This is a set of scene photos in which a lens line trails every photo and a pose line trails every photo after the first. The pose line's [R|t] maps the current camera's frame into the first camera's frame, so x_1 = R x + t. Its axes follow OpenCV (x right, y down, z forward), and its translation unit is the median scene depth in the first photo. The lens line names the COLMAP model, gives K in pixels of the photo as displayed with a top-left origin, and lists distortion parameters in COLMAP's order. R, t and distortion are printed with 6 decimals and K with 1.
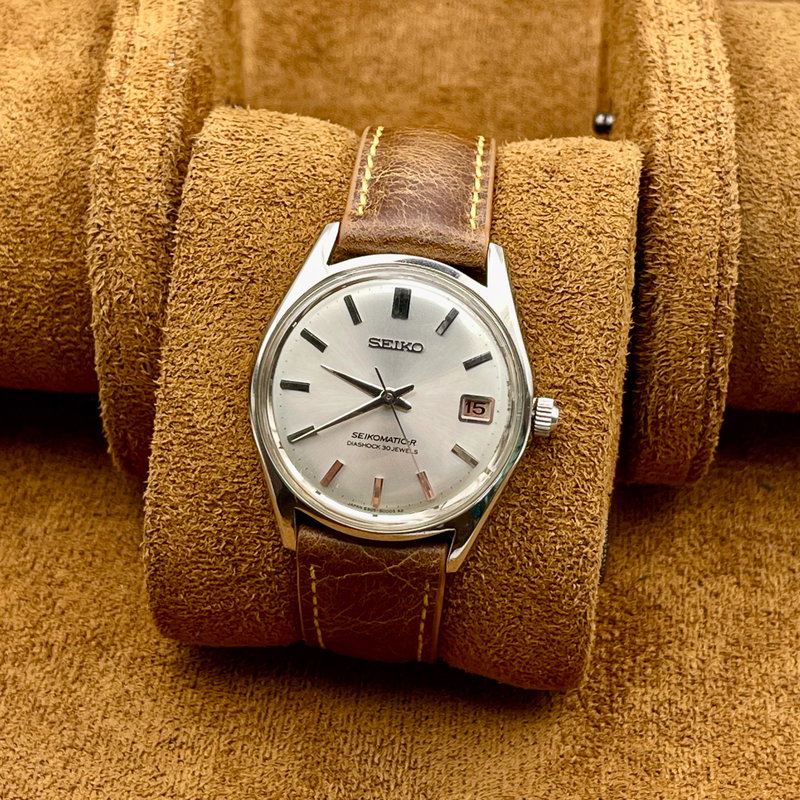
lens RADIAL K [[2036.4, 0, 413.6], [0, 2036.4, 399.8], [0, 0, 1]] dist [0.008262, -0.098261]
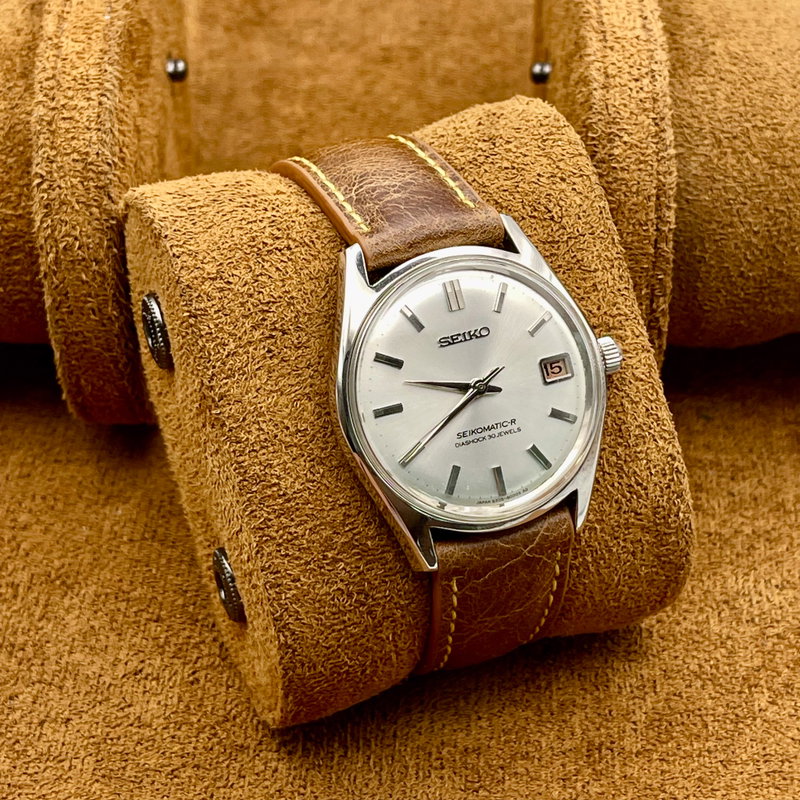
lens RADIAL K [[2036.4, 0, 413.6], [0, 2036.4, 399.8], [0, 0, 1]] dist [0.008262, -0.098261]
pose [[0.865337, -0.345550, 0.363025, -0.392921], [0.358494, 0.932931, 0.033486, -0.039239], [-0.350249, 0.101166, 0.931177, 0.078102]]
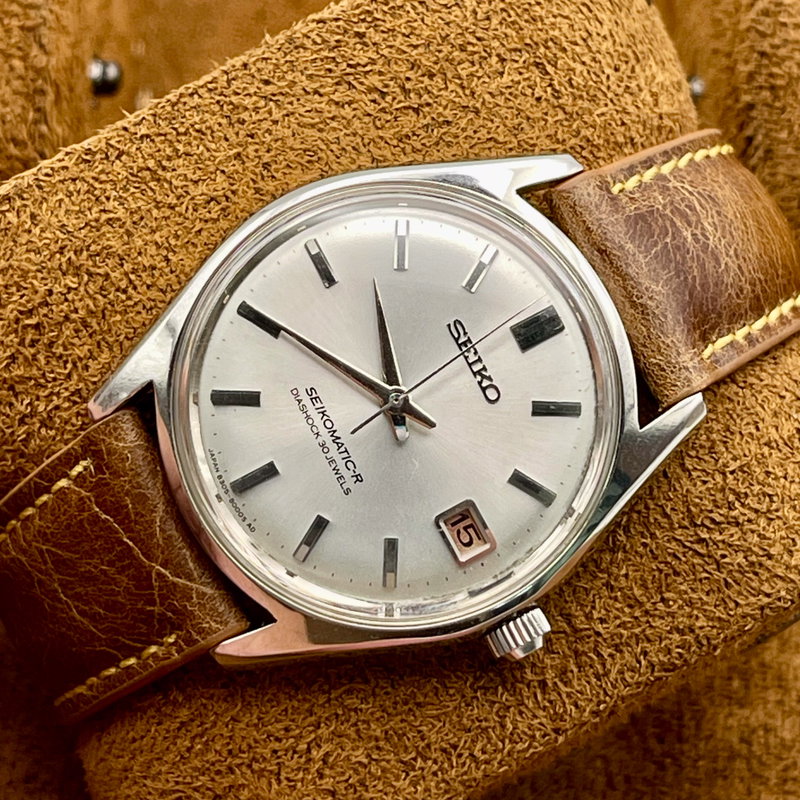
lens RADIAL K [[2725.8, 0, 419.7], [0, 2725.8, 412.1], [0, 0, 1]] dist [-0.019346, 2.572558]
pose [[0.578070, 0.815973, -0.004881, -0.001931], [-0.814719, 0.576828, -0.059189, 0.041073], [-0.045481, 0.038192, 0.998235, 0.197644]]
